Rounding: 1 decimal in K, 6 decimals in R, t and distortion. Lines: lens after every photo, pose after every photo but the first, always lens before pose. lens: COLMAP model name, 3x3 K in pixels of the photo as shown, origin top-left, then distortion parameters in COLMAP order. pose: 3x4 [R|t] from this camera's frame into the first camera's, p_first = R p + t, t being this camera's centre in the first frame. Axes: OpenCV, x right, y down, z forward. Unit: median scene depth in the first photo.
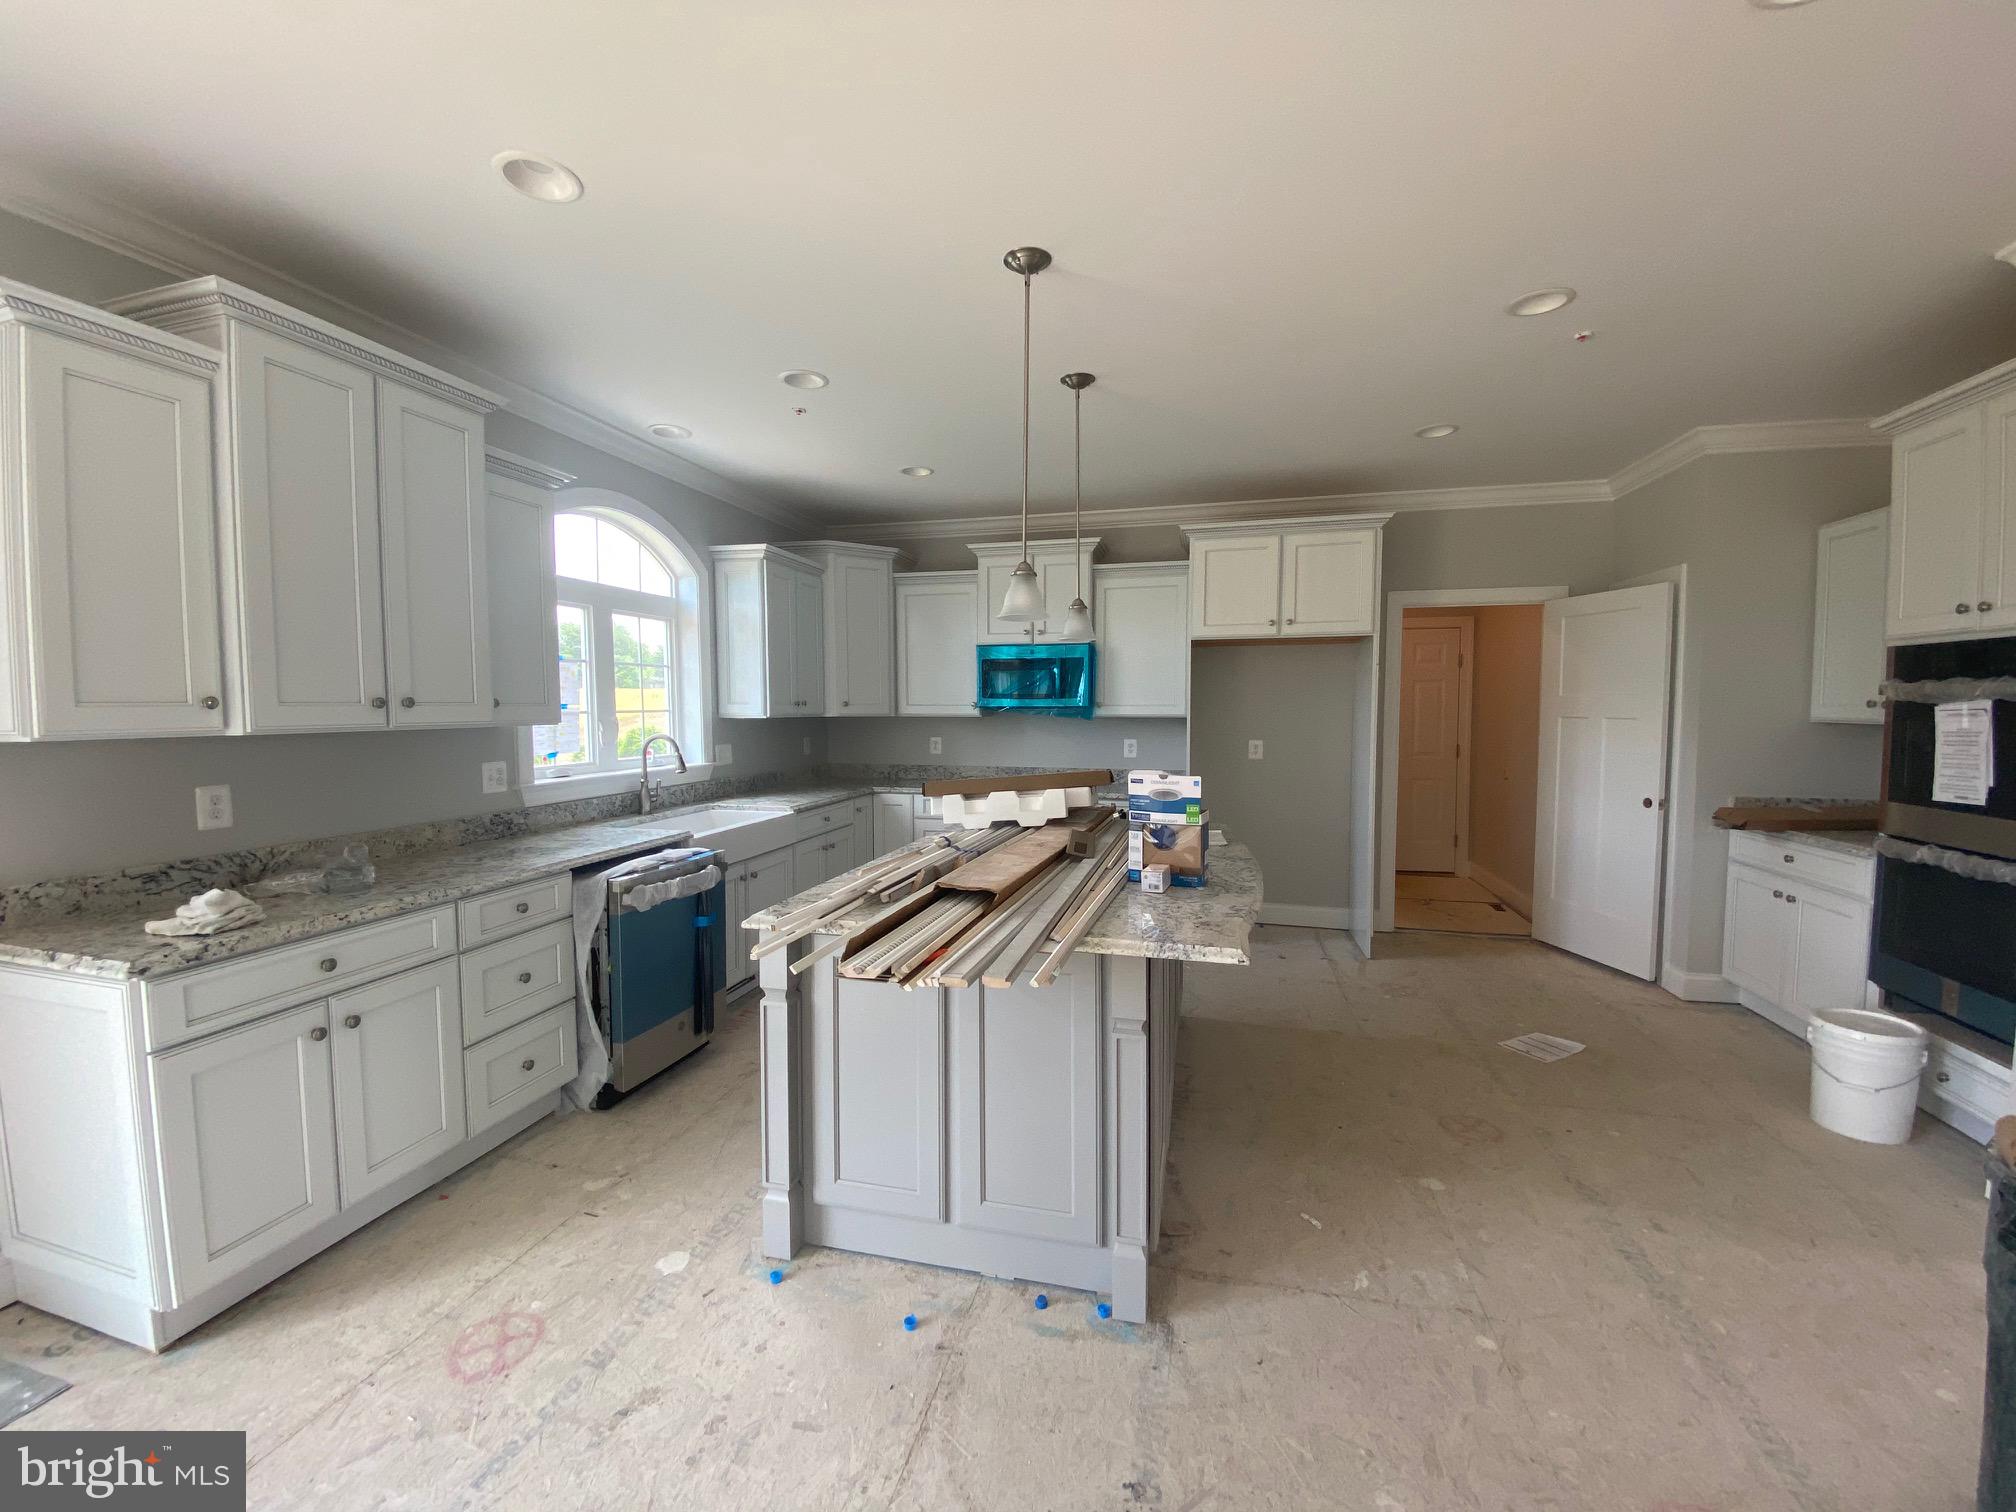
lens RADIAL K [[818.5, 0, 1031.1], [0, 818.5, 759.7], [0, 0, 1]] dist [0.015549, -0.021597]
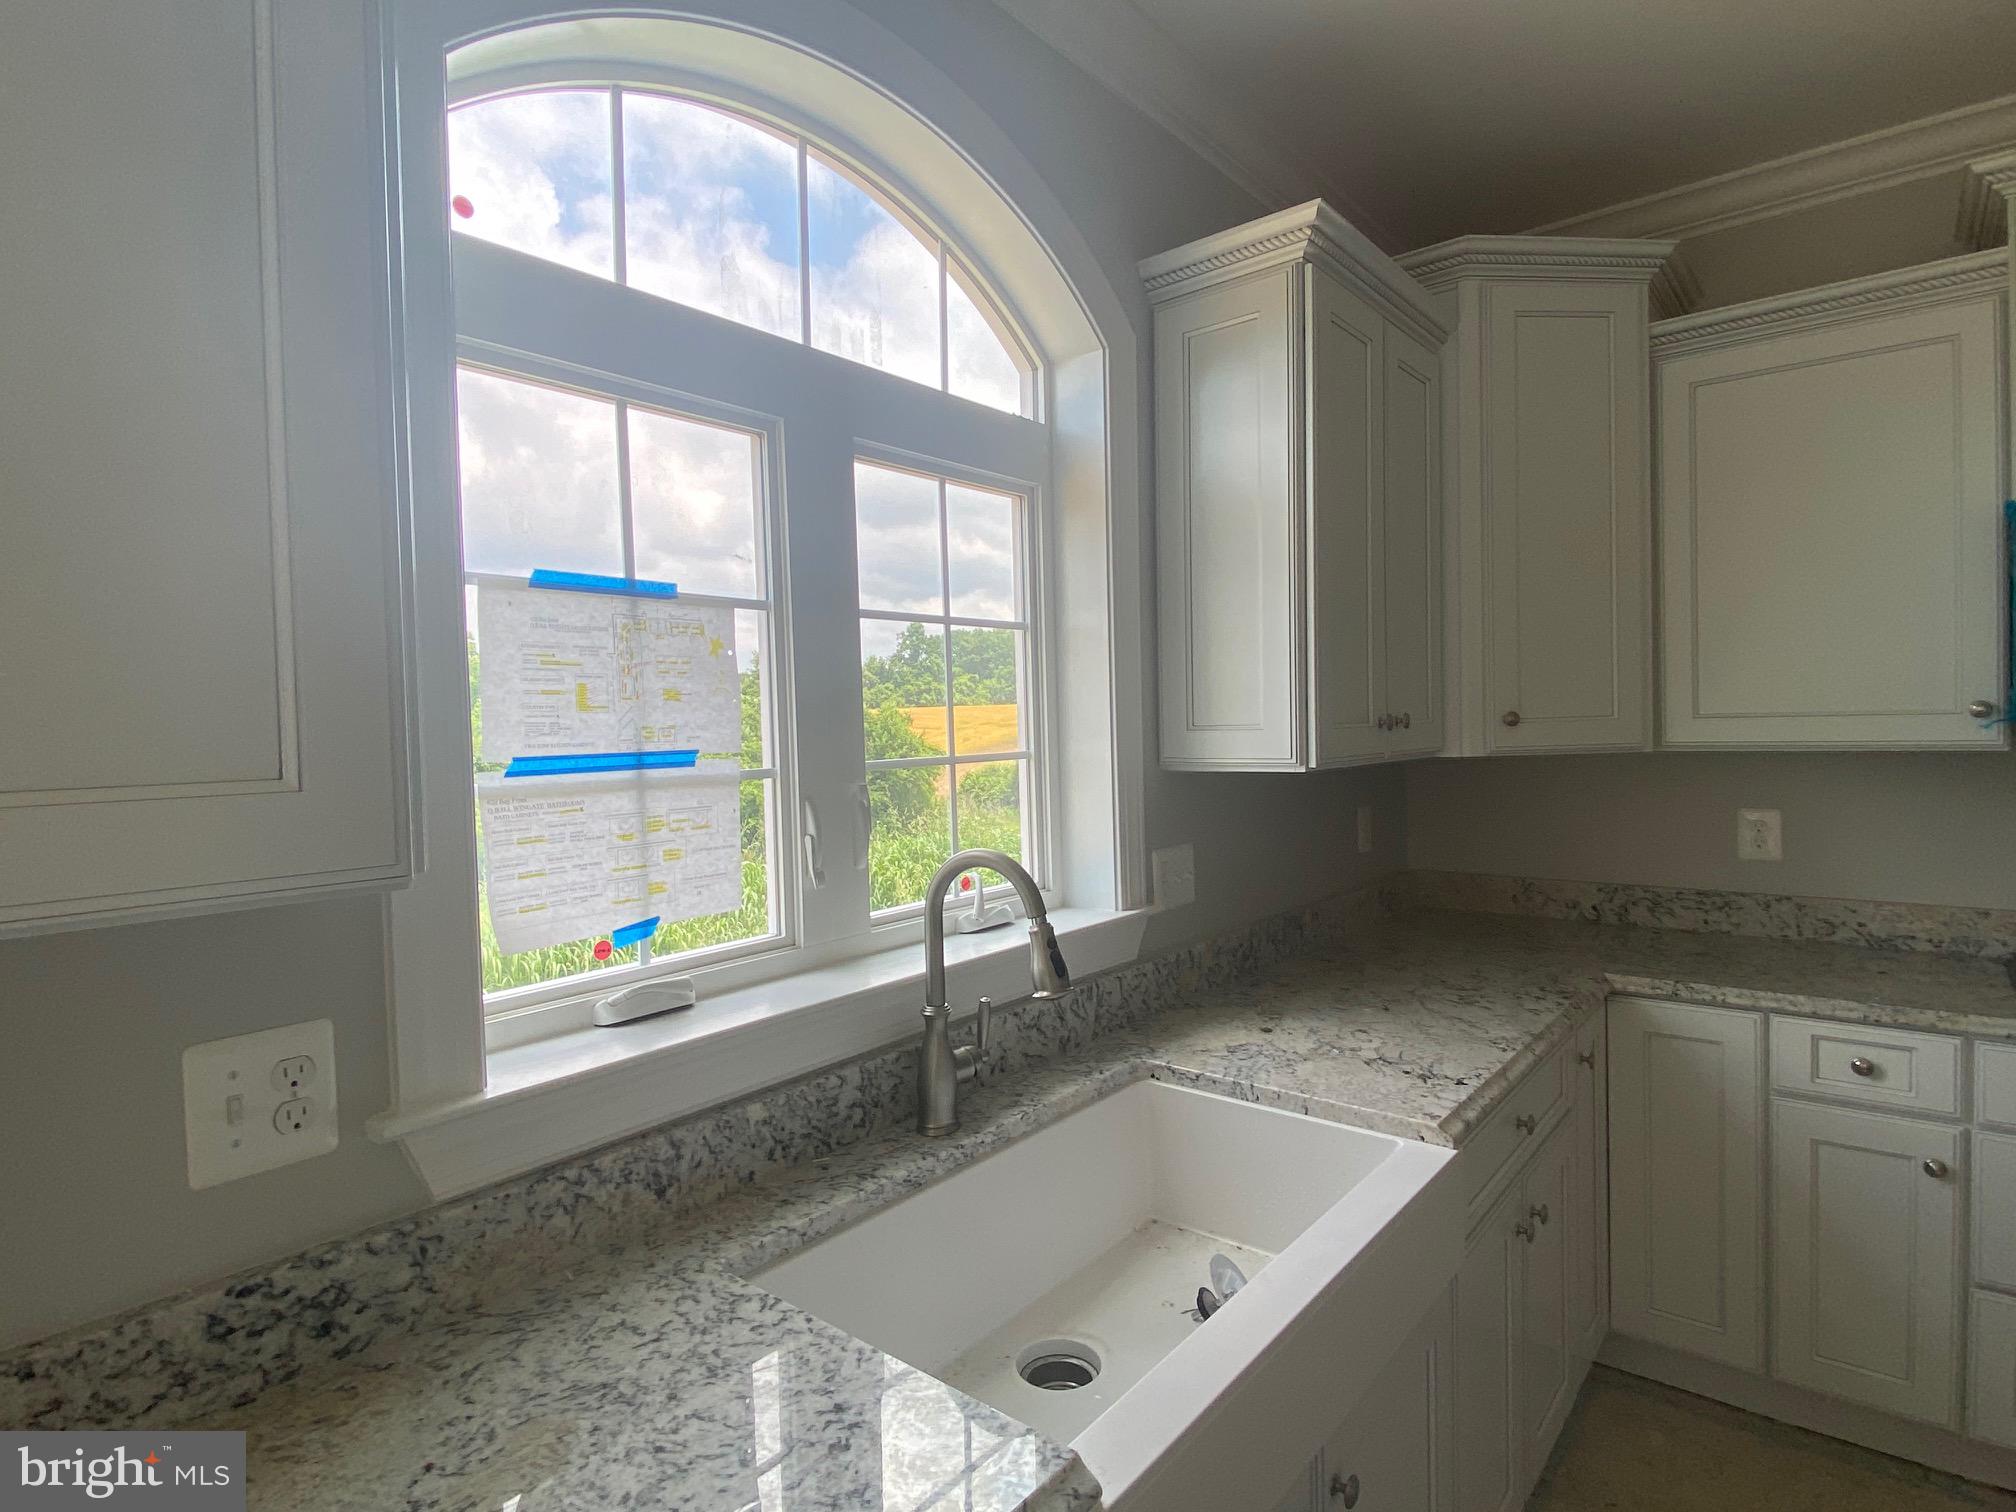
lens RADIAL K [[1060.3, 0, 1008.0], [0, 1060.3, 756.0], [0, 0, 1]] dist [0.016477, -0.019775]
pose [[0.889372, -0.009852, -0.457079, -0.246366], [-0.002743, 0.999635, -0.026883, -0.047349], [0.457177, 0.025163, 0.889020, 0.602708]]
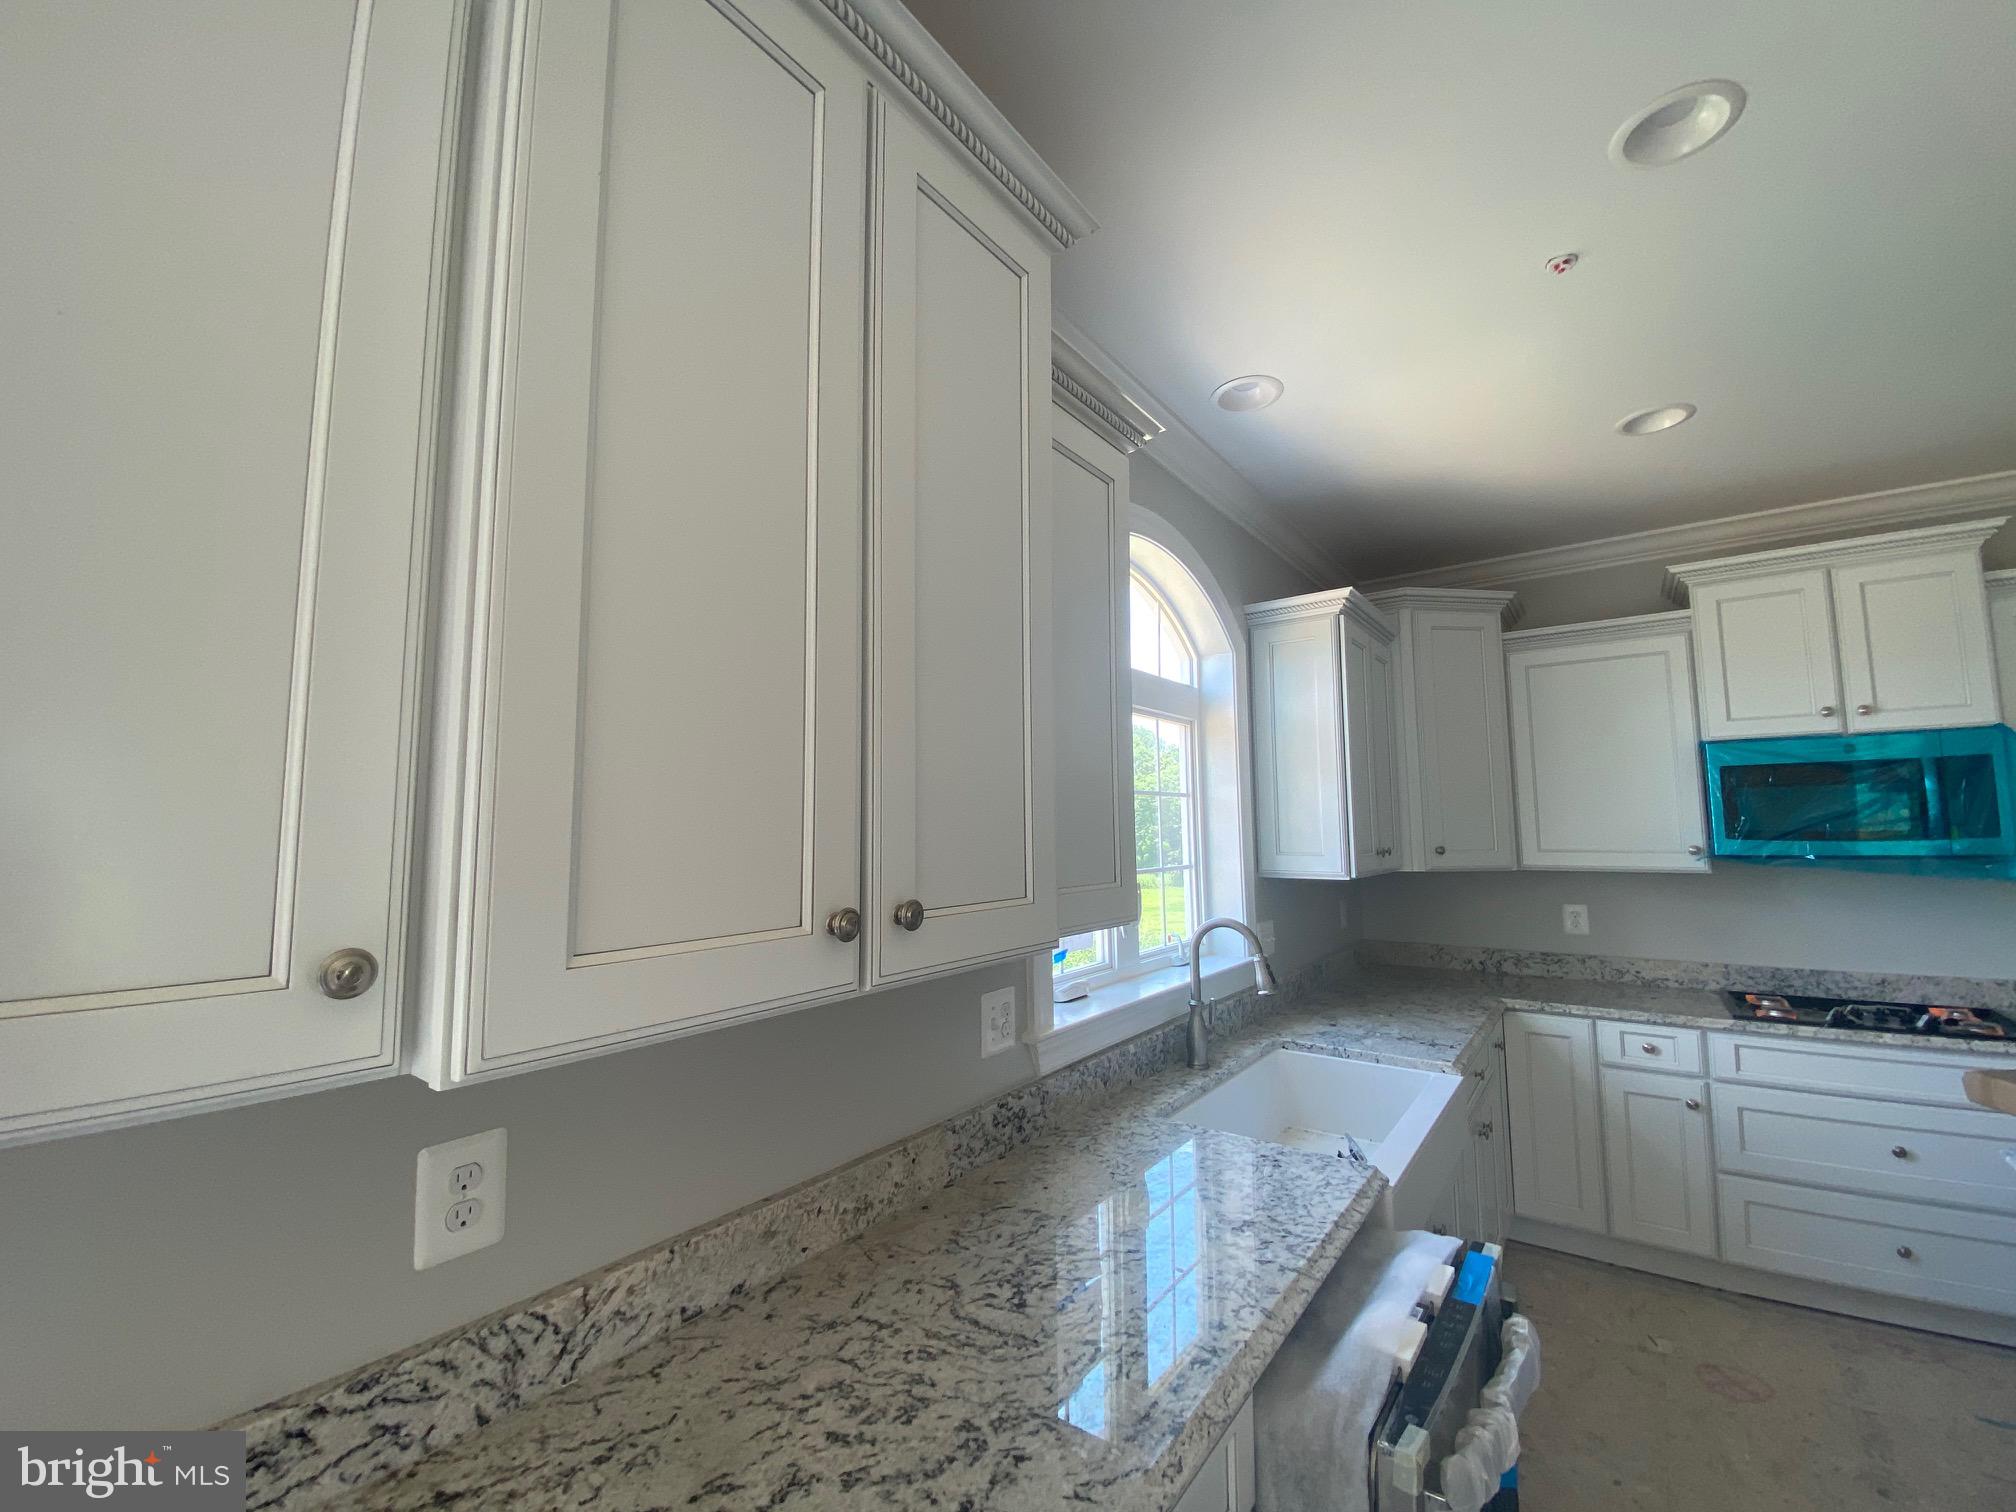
lens RADIAL K [[817.4, 0, 1008.0], [0, 817.4, 756.0], [0, 0, 1]] dist [0.015143, -0.018099]
pose [[0.913561, -0.044396, -0.404271, -0.315107], [-0.018380, 0.988501, -0.150090, -0.047532], [0.406286, 0.144547, 0.902240, 0.377428]]
